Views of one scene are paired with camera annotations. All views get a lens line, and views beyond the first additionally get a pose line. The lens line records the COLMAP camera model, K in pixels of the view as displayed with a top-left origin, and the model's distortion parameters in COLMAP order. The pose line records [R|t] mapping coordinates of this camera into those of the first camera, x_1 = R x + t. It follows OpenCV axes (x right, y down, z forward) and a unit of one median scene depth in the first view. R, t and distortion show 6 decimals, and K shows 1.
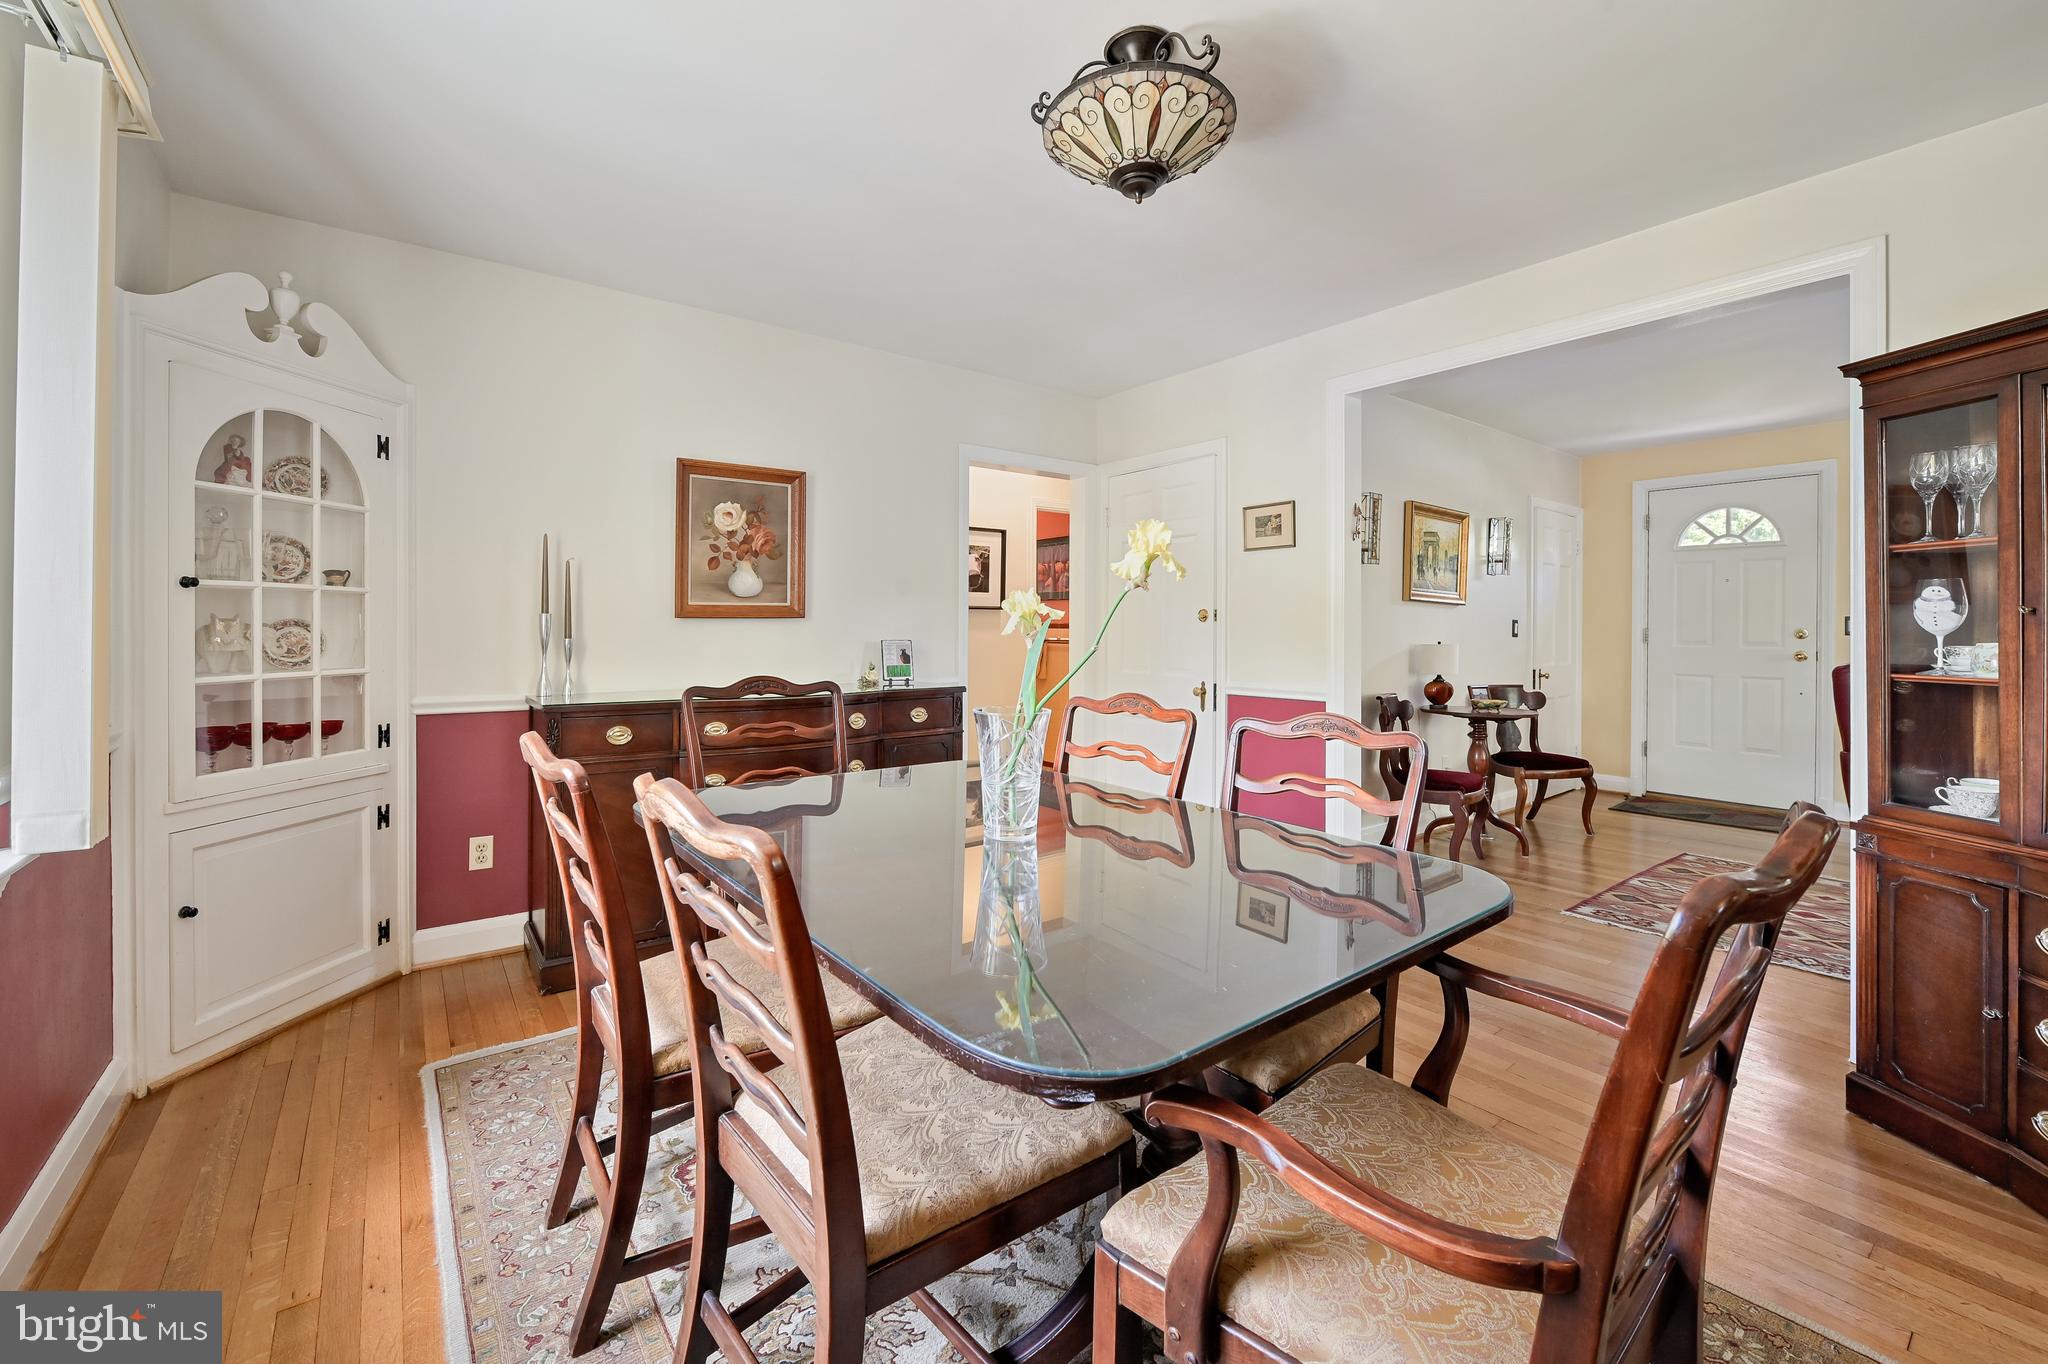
lens RADIAL K [[850.6, 0, 1048.8], [0, 850.6, 629.5], [0, 0, 1]] dist [-0.001292, -0.000195]
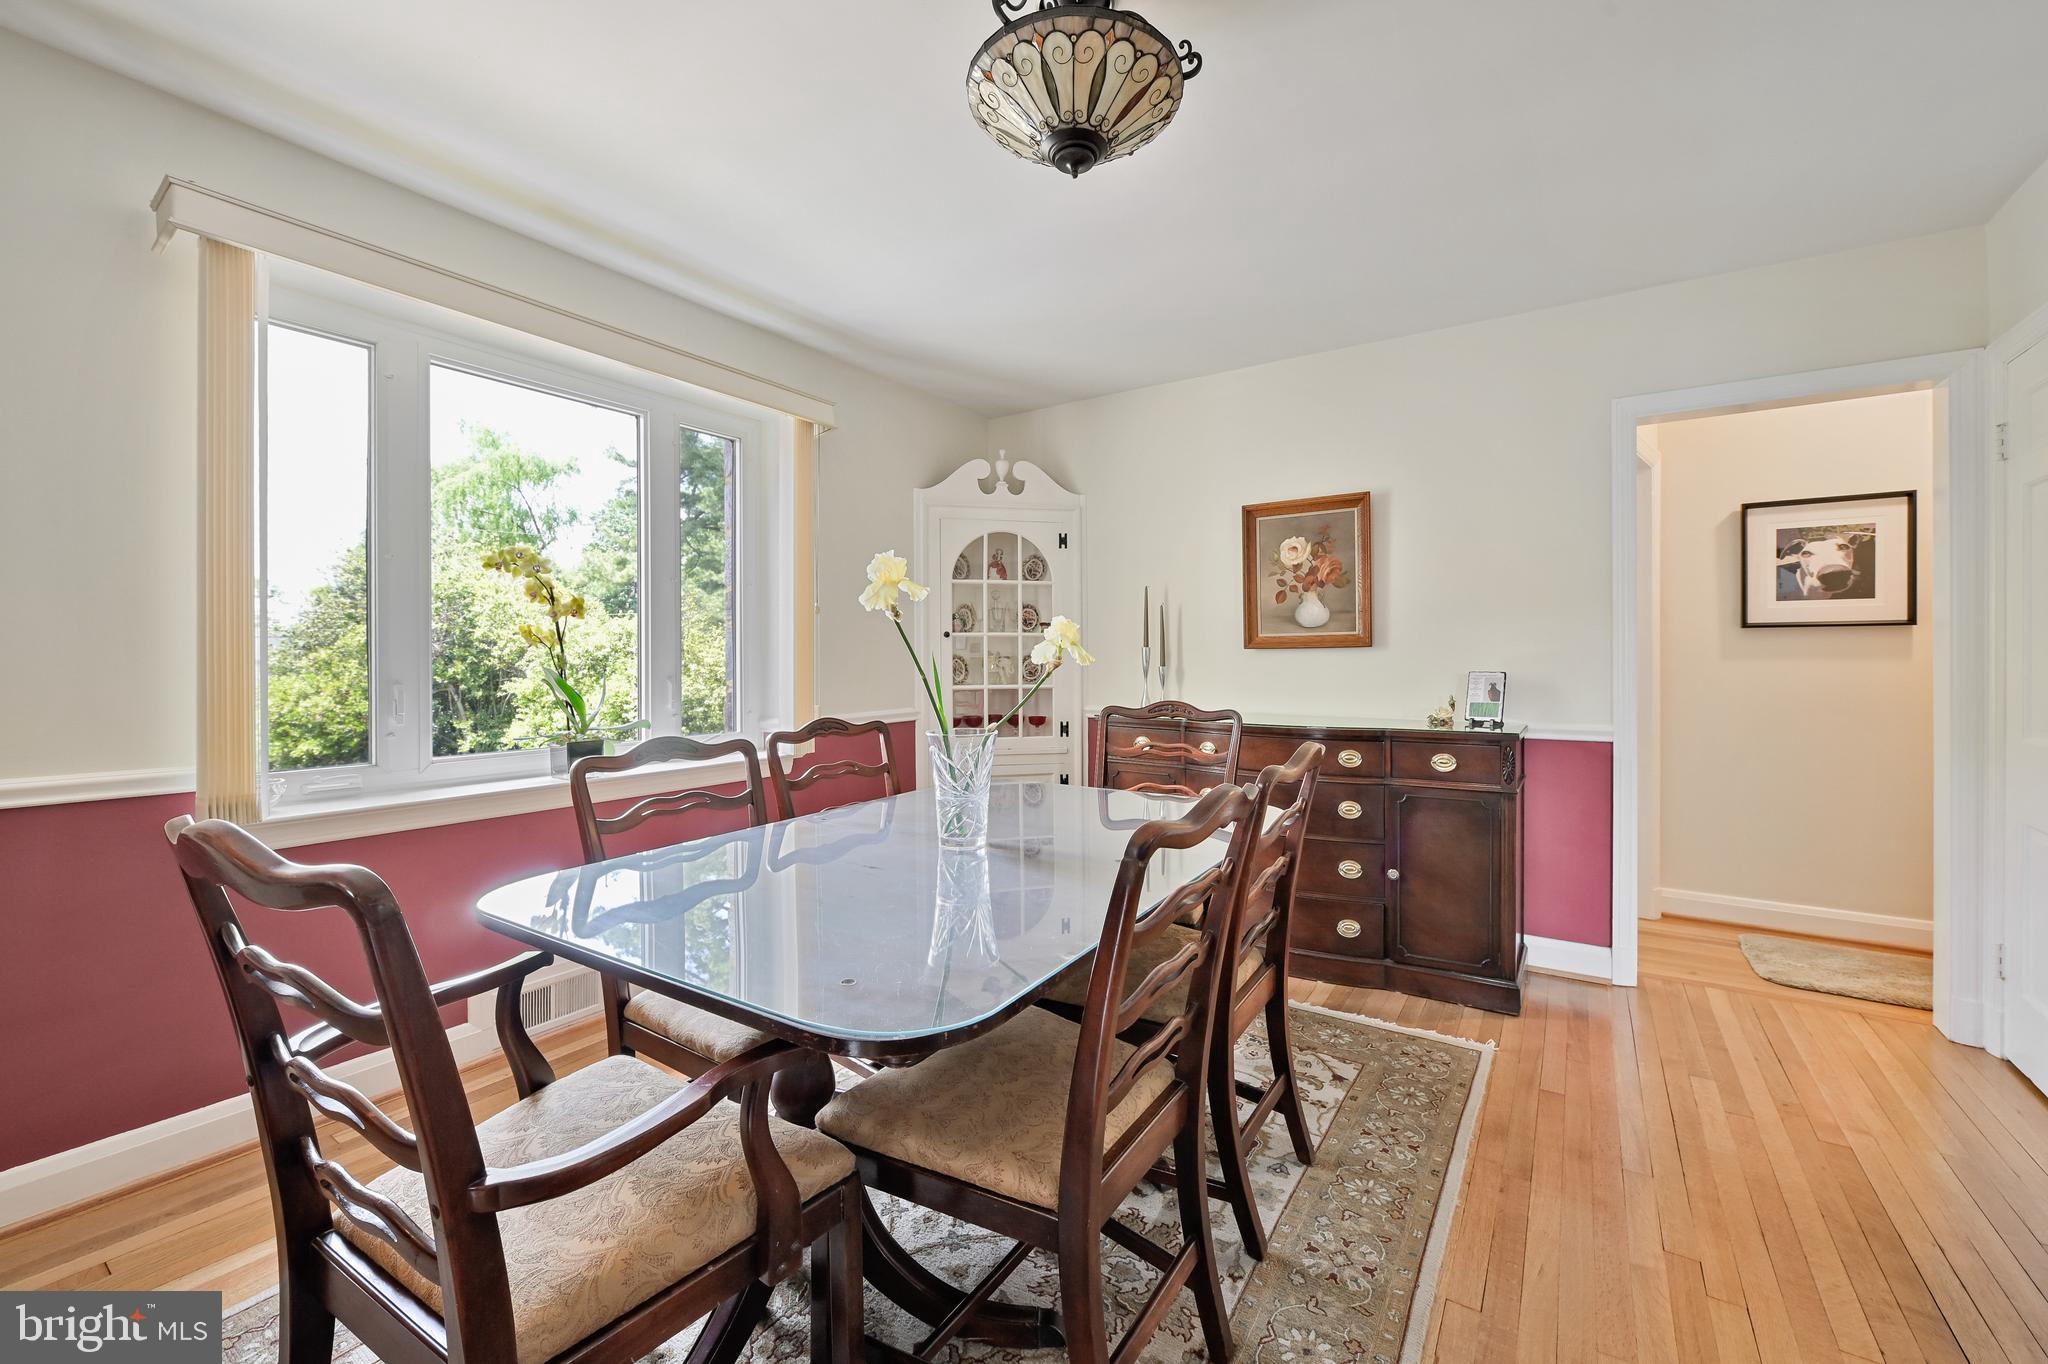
lens RADIAL K [[824.8, 0, 1025.3], [0, 824.8, 658.7], [0, 0, 1]] dist [-0.000191, 0.000026]
pose [[0.317925, -0.001815, -0.948114, 0.481448], [0.002256, 0.999997, -0.001158, -0.000110], [0.948113, -0.001771, 0.317928, 0.366450]]
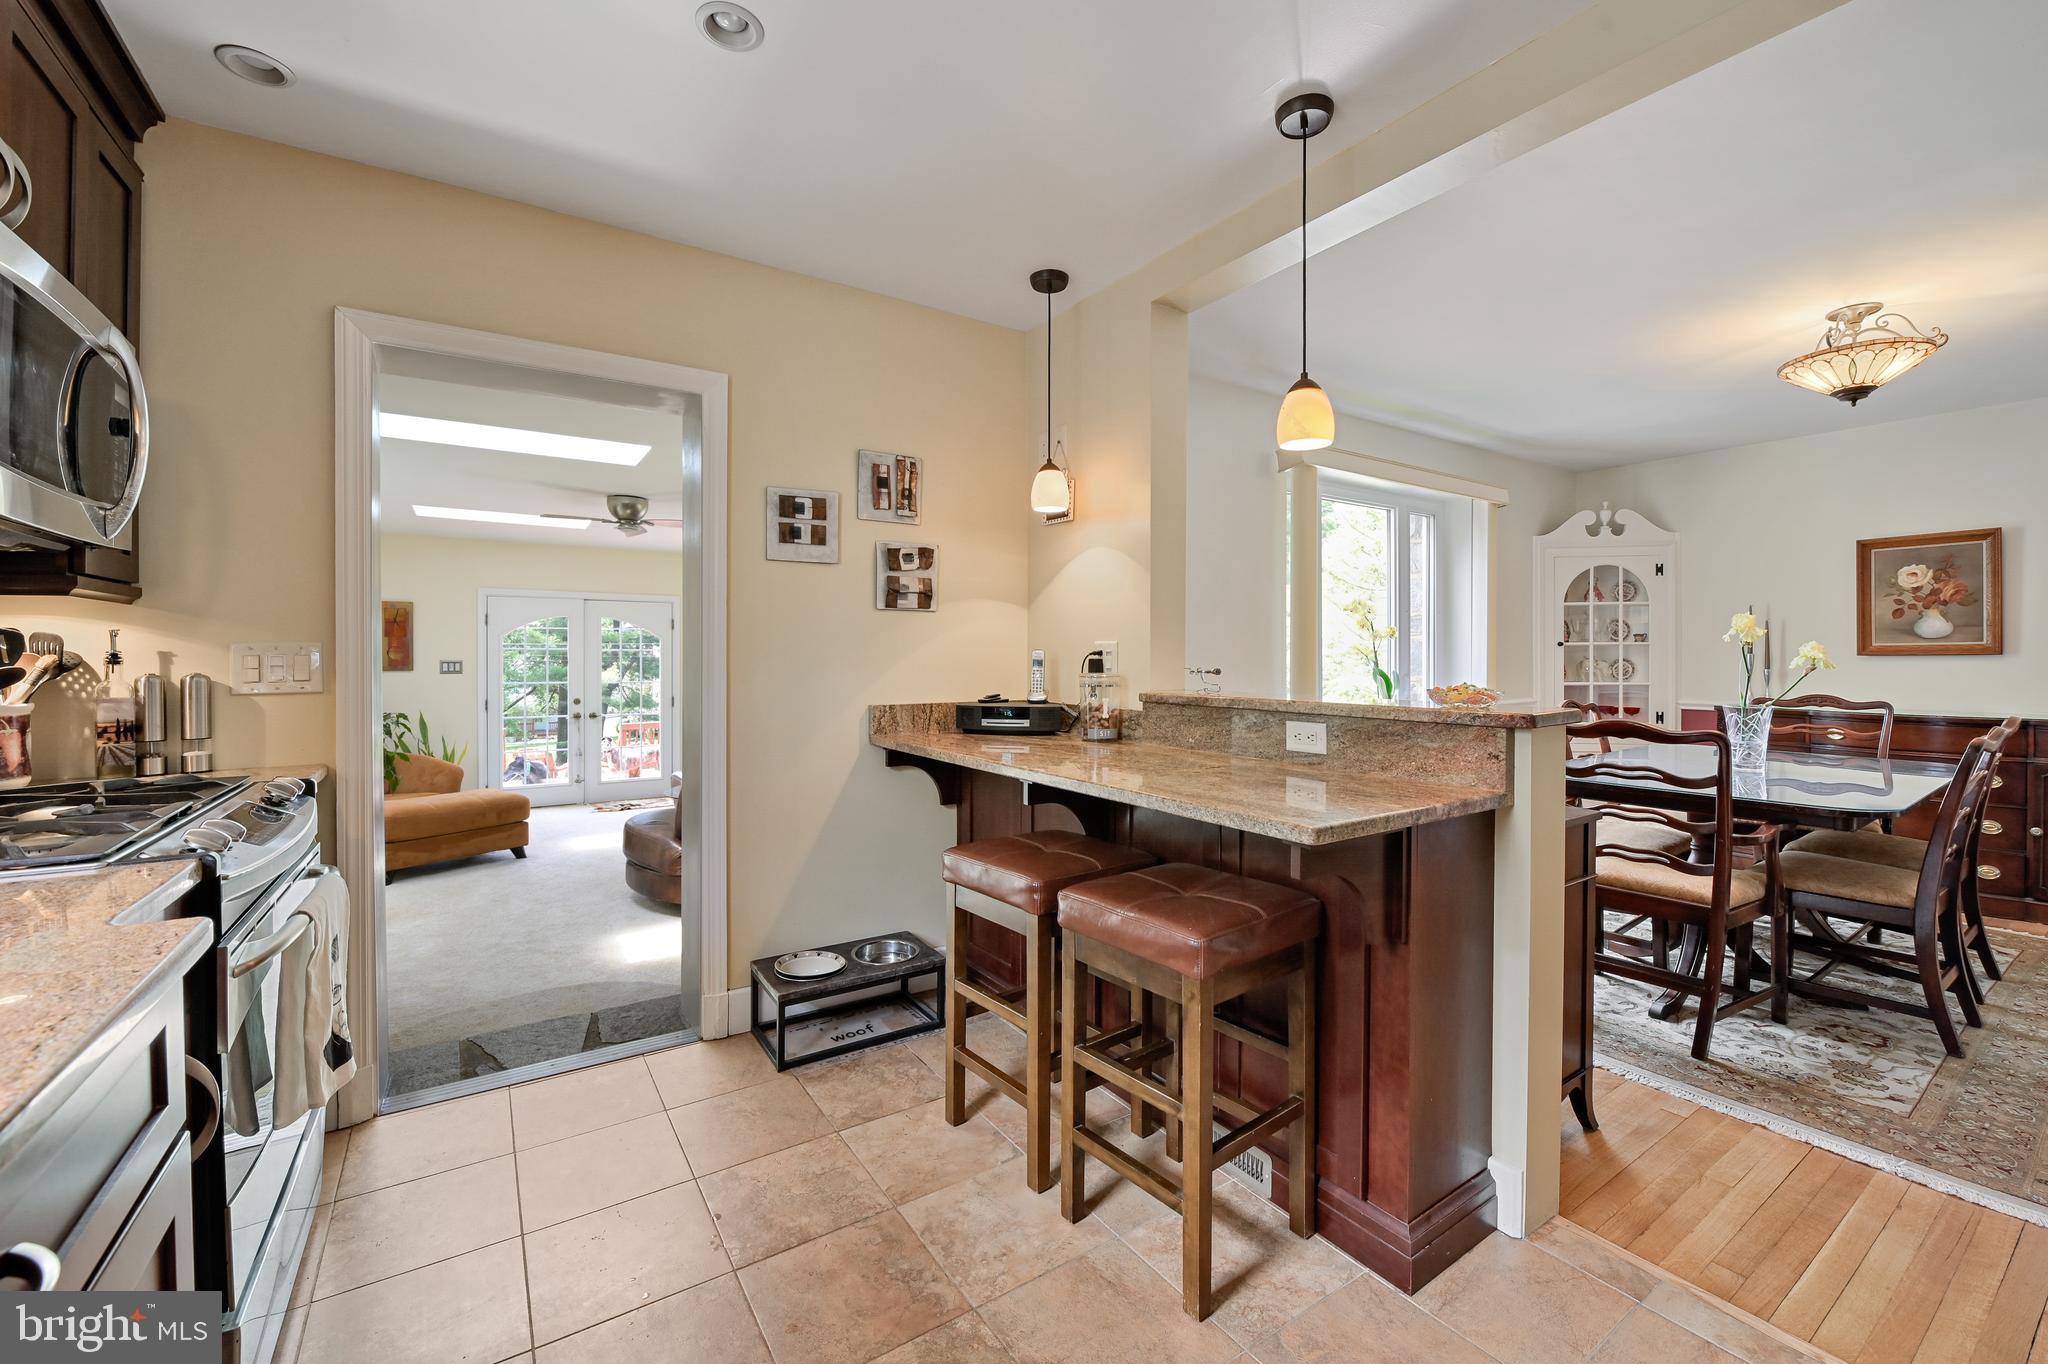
lens RADIAL K [[841.2, 0, 1019.7], [0, 841.2, 662.7], [0, 0, 1]] dist [-0.008403, 0.000579]
pose [[-0.067008, 0.003705, -0.997746, 0.978836], [-0.000693, 0.999993, 0.003760, -0.005535], [0.997752, 0.000943, -0.067005, -0.266757]]
